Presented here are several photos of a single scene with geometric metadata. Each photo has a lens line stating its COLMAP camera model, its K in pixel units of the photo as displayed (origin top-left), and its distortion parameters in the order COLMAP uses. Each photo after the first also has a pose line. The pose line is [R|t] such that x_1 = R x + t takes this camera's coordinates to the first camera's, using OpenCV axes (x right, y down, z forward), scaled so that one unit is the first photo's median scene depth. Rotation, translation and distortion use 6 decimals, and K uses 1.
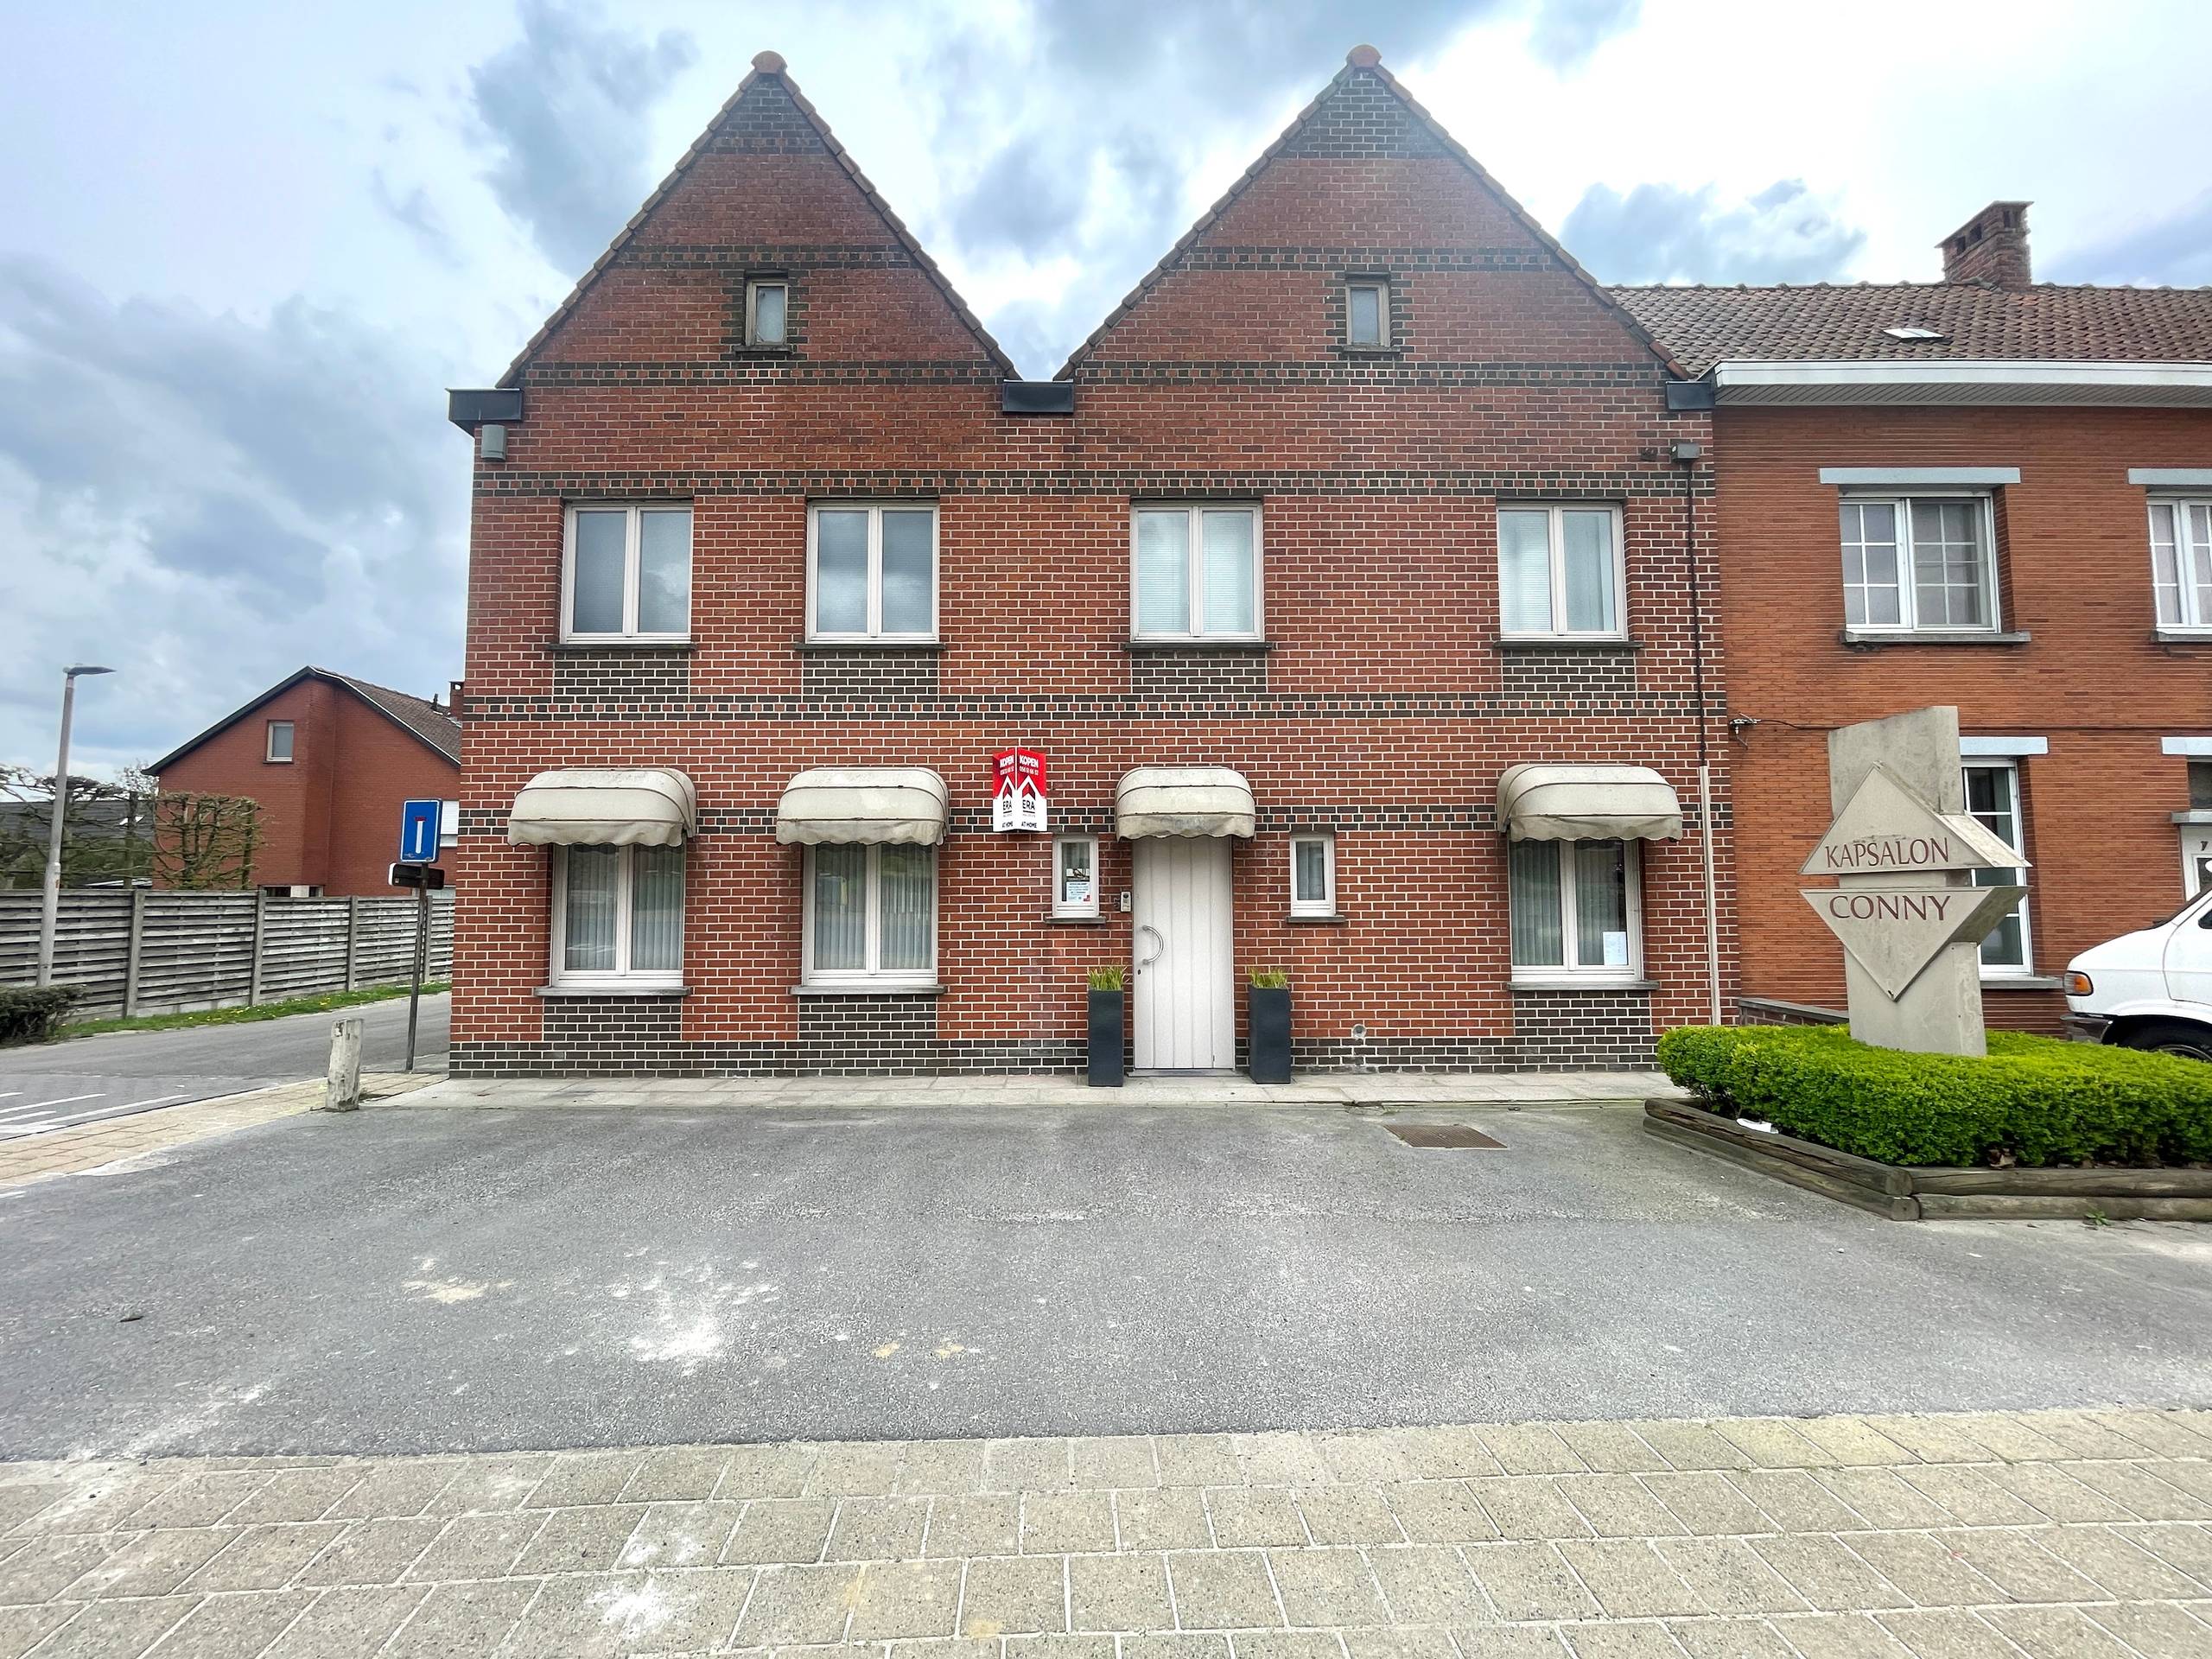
lens RADIAL K [[894.0, 0, 1105.5], [0, 894.0, 830.3], [0, 0, 1]] dist [0.003350, 0.000470]
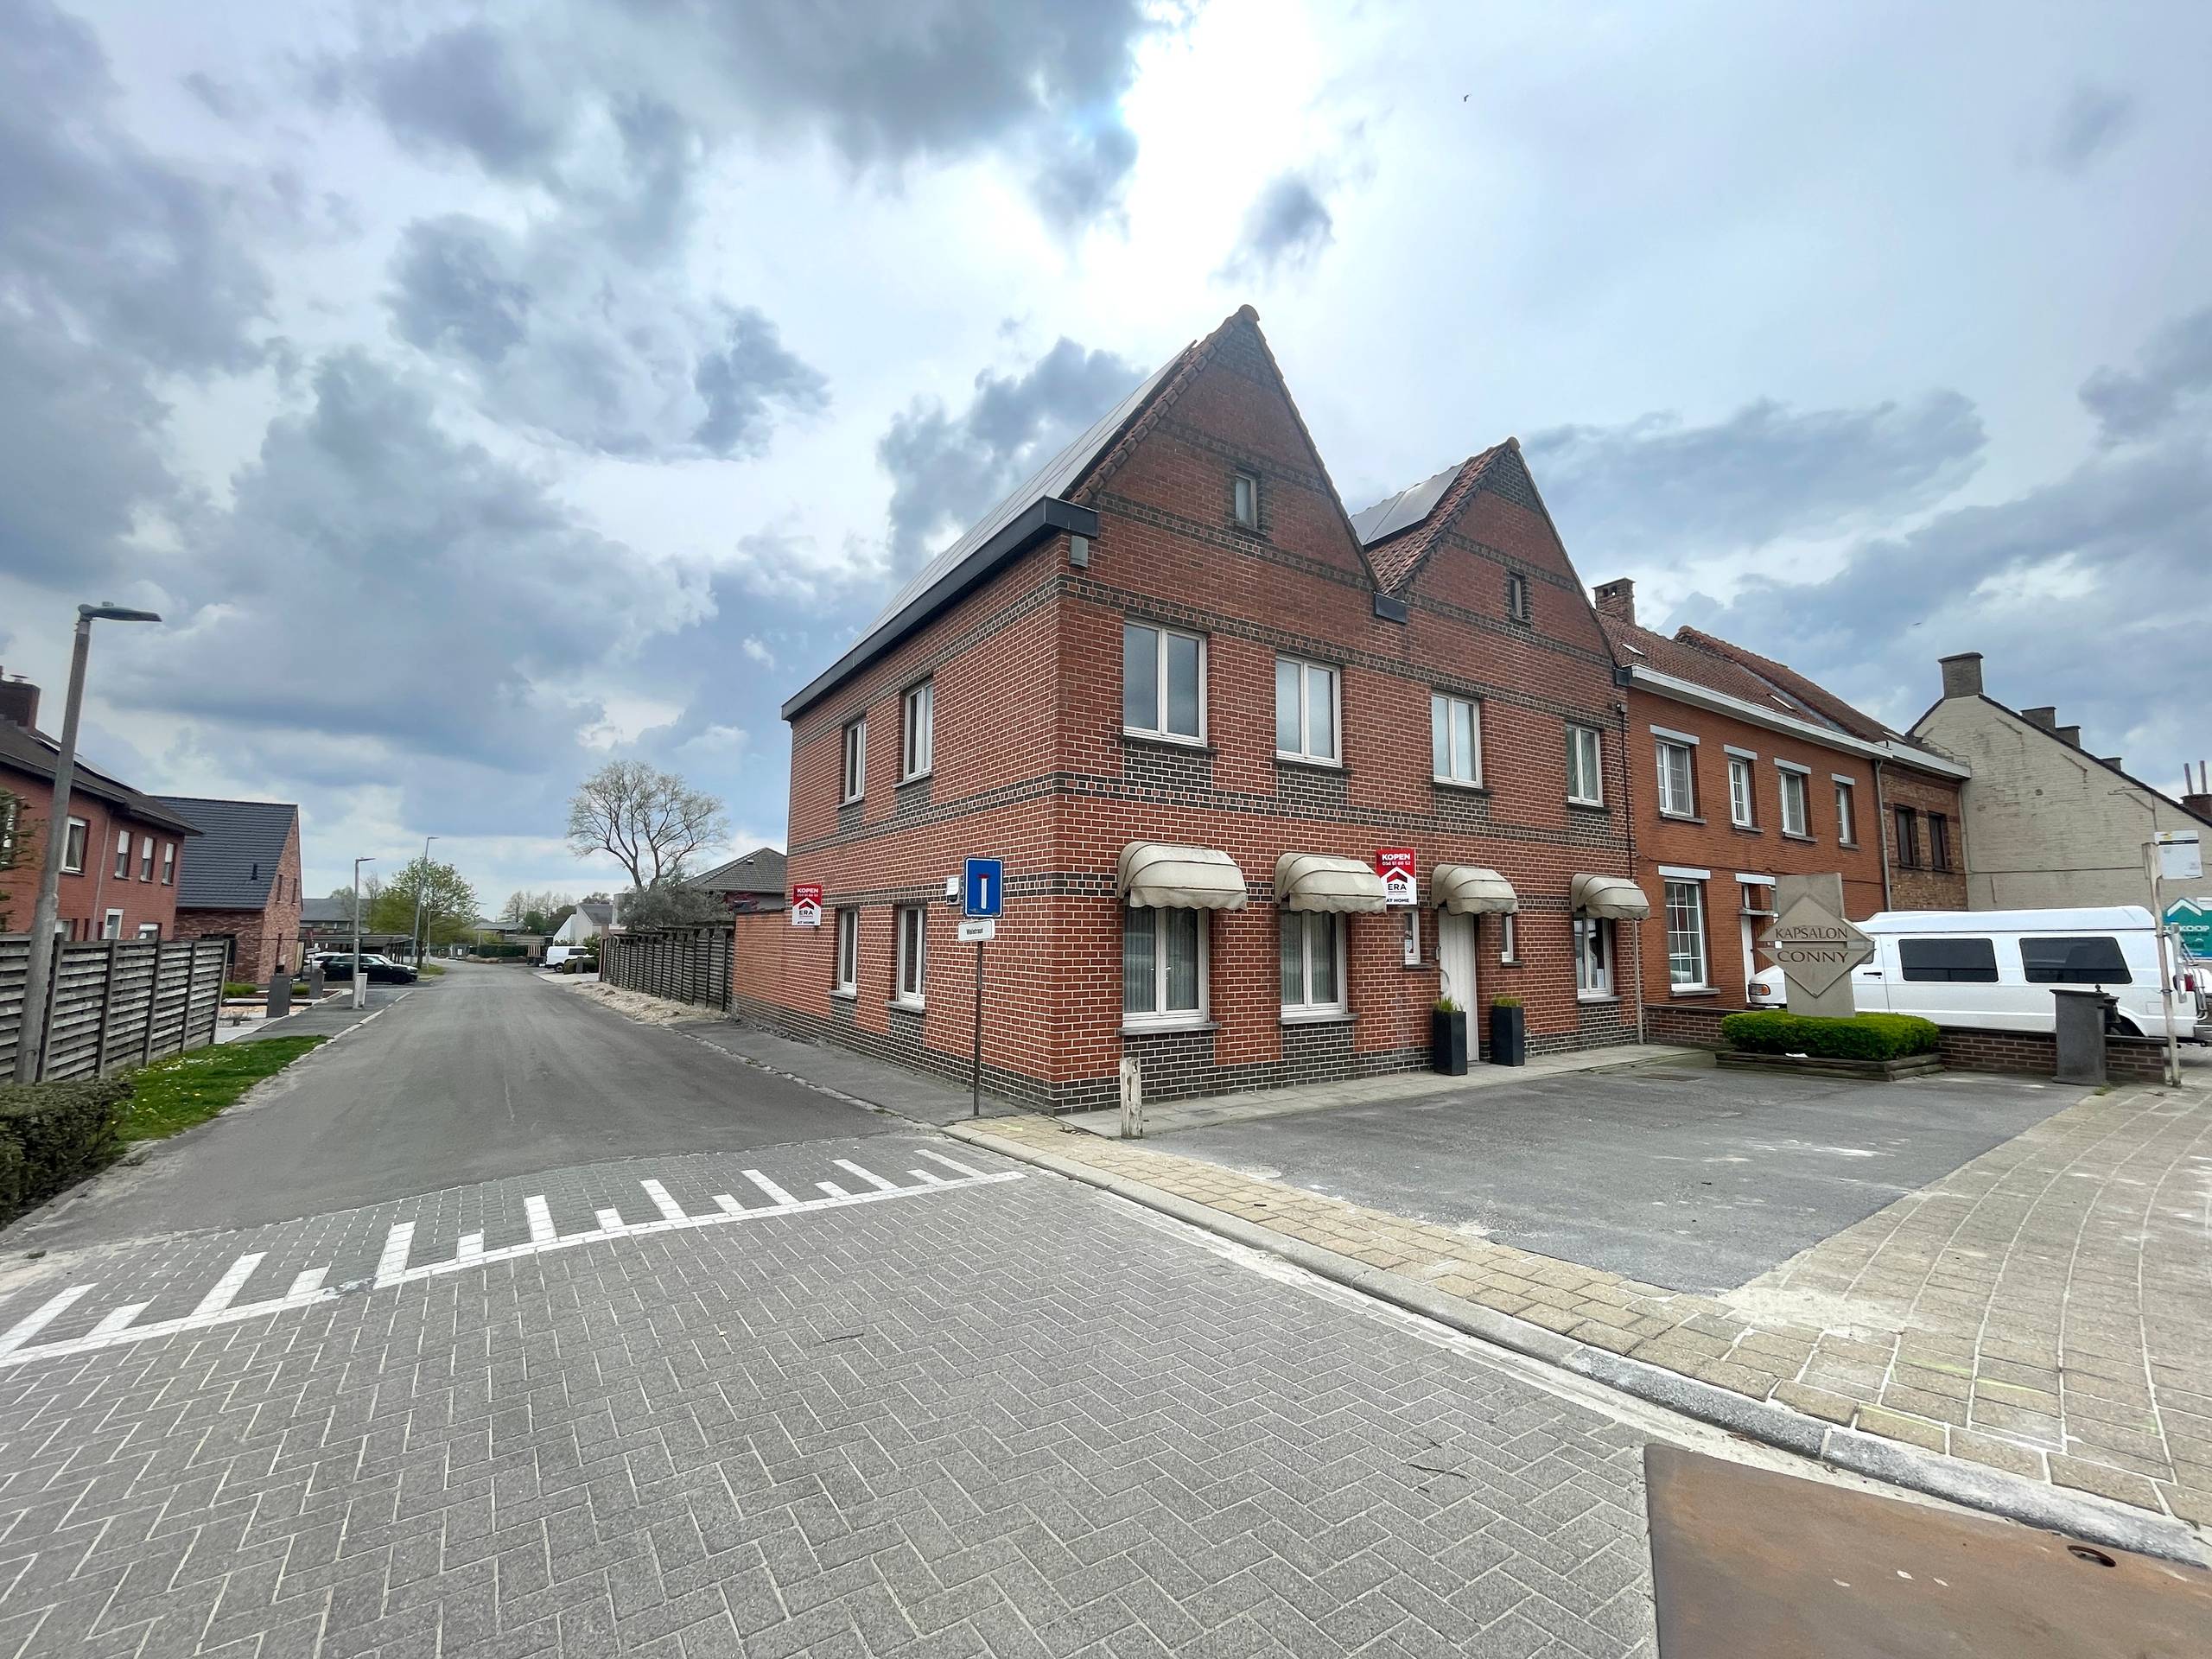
lens RADIAL K [[894.0, 0, 1094.8], [0, 894.0, 840.0], [0, 0, 1]] dist [0.003350, 0.000470]
pose [[0.842344, 0.065194, 0.534982, -1.250273], [-0.046976, 0.997760, -0.047624, -0.012054], [-0.536888, 0.014985, 0.843520, 0.028473]]
